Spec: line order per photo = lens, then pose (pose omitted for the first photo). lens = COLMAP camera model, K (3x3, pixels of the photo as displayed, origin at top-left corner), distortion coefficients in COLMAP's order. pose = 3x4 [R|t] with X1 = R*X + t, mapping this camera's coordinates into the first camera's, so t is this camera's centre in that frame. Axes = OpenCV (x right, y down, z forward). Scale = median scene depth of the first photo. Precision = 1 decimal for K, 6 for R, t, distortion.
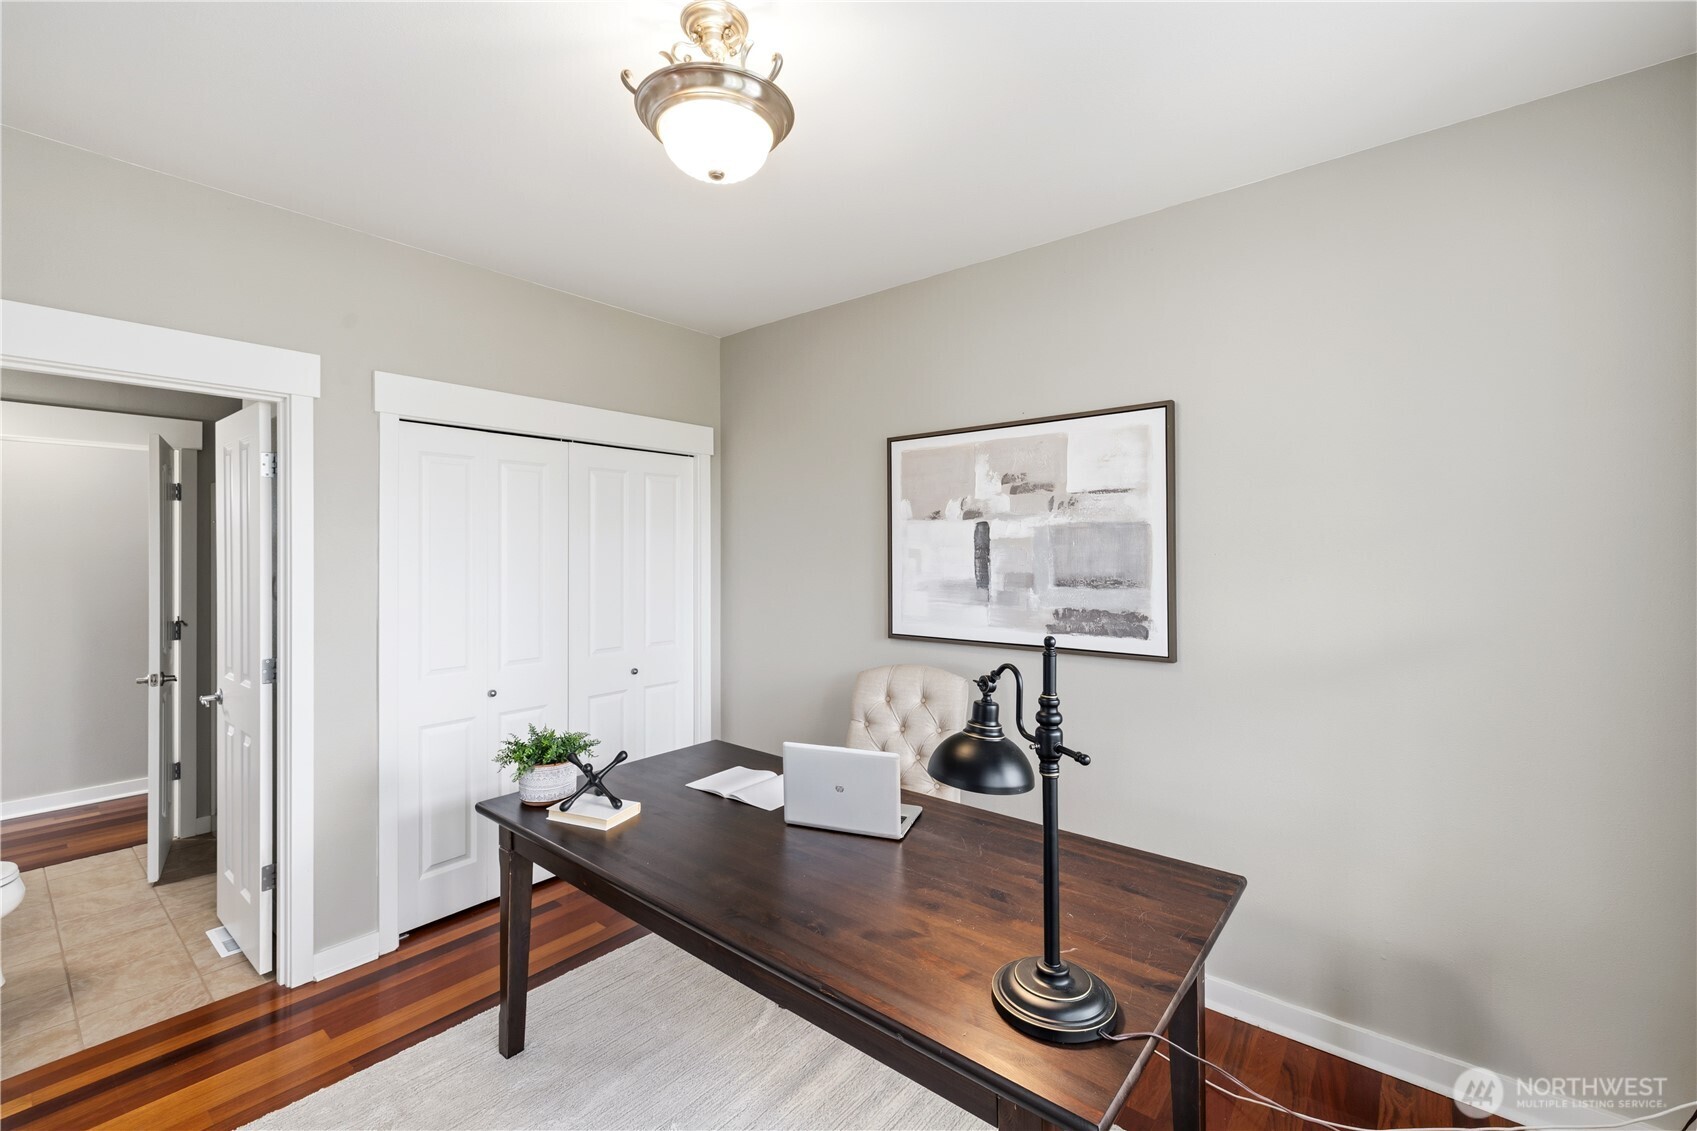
lens RADIAL K [[723.4, 0, 832.0], [0, 723.4, 551.0], [0, 0, 1]] dist [-0.002333, 0.000260]
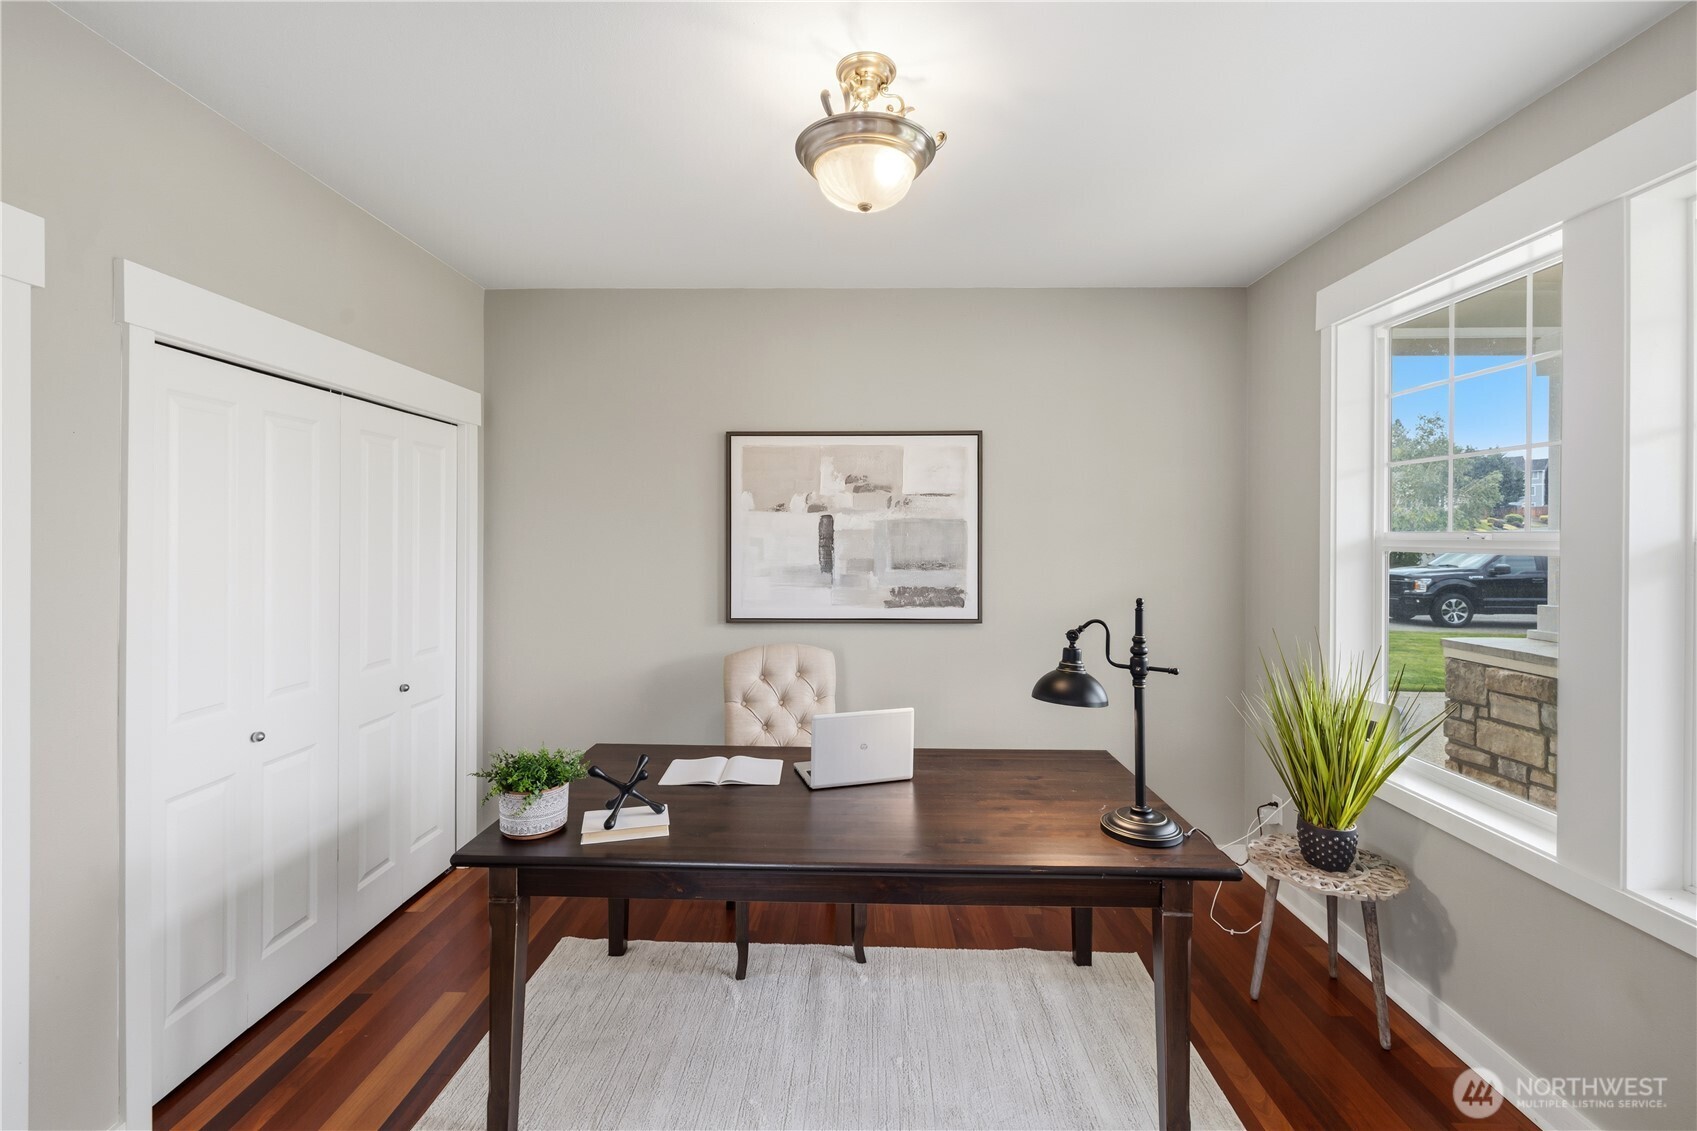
lens RADIAL K [[738.3, 0, 854.0], [0, 738.3, 537.9], [0, 0, 1]] dist [0.002374, 0.000396]
pose [[0.772296, 0.005090, 0.635243, -0.536926], [-0.006720, 0.999977, 0.000157, -0.004543], [-0.635228, -0.004390, 0.772313, 0.067613]]
